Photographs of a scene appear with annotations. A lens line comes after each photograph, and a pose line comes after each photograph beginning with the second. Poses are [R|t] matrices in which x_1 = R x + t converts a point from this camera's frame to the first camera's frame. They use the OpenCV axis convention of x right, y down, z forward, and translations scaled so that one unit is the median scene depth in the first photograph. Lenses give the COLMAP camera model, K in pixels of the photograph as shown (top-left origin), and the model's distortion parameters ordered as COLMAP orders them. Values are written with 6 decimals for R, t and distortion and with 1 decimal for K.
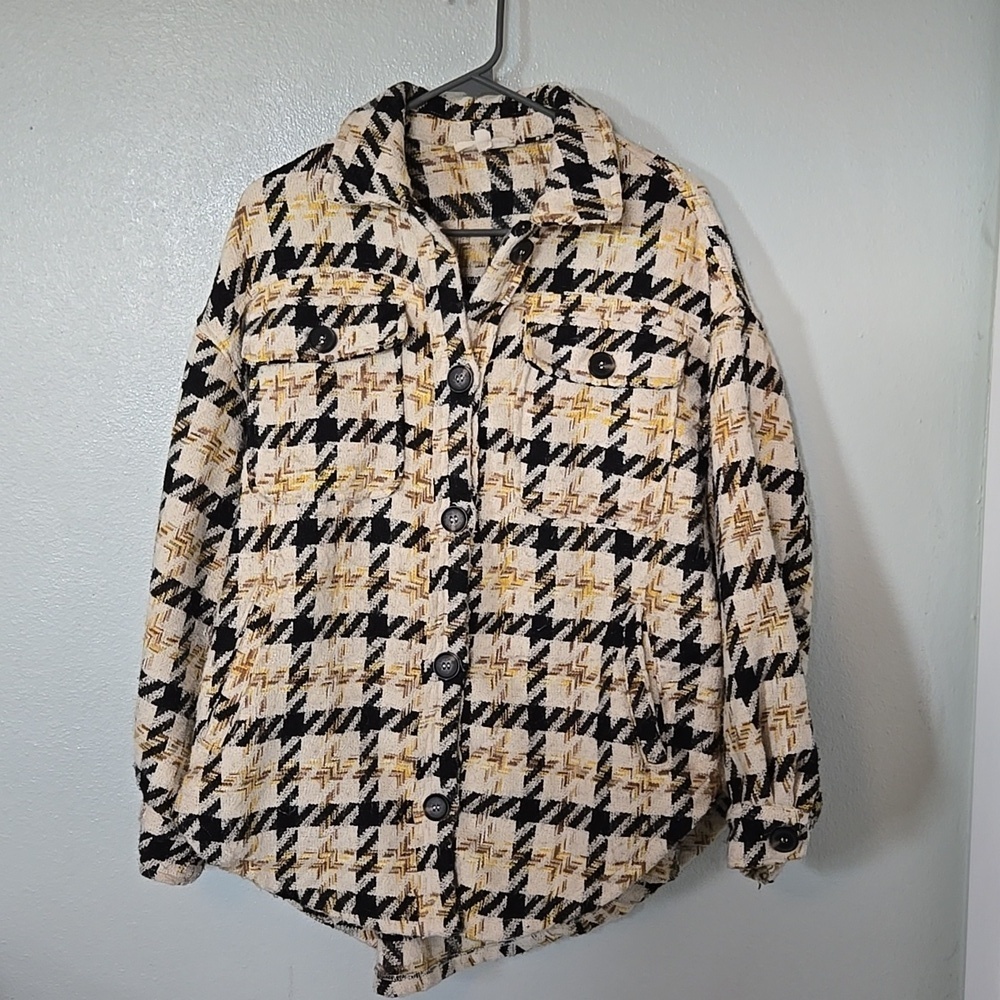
lens RADIAL K [[1508.7, 0, 501.2], [0, 1508.7, 498.0], [0, 0, 1]] dist [0.058153, 0.000000]
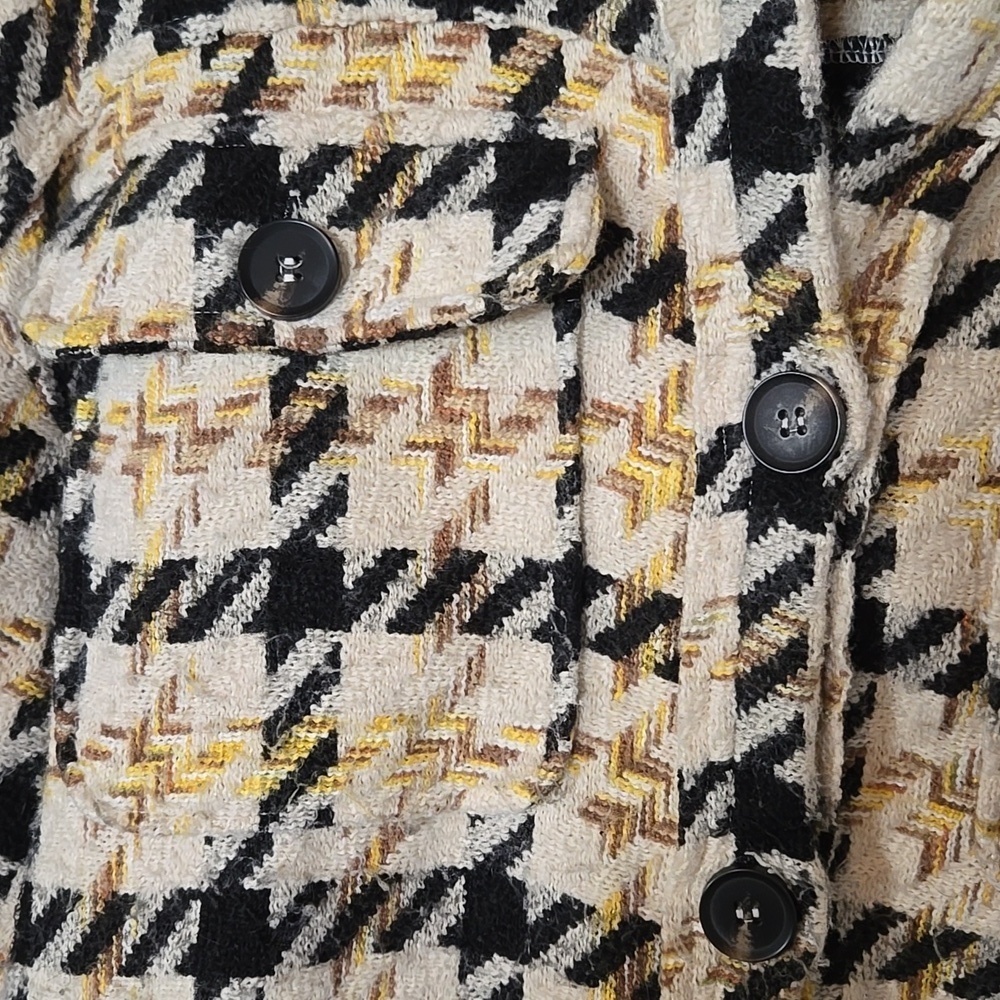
lens RADIAL K [[1508.7, 0, 469.9], [0, 1508.7, 496.3], [0, 0, 1]] dist [0.058153, 0.000000]
pose [[0.974546, 0.047966, -0.218998, -0.023809], [-0.032513, 0.996755, 0.073630, -0.083939], [0.221819, -0.064636, 0.972943, 0.726981]]
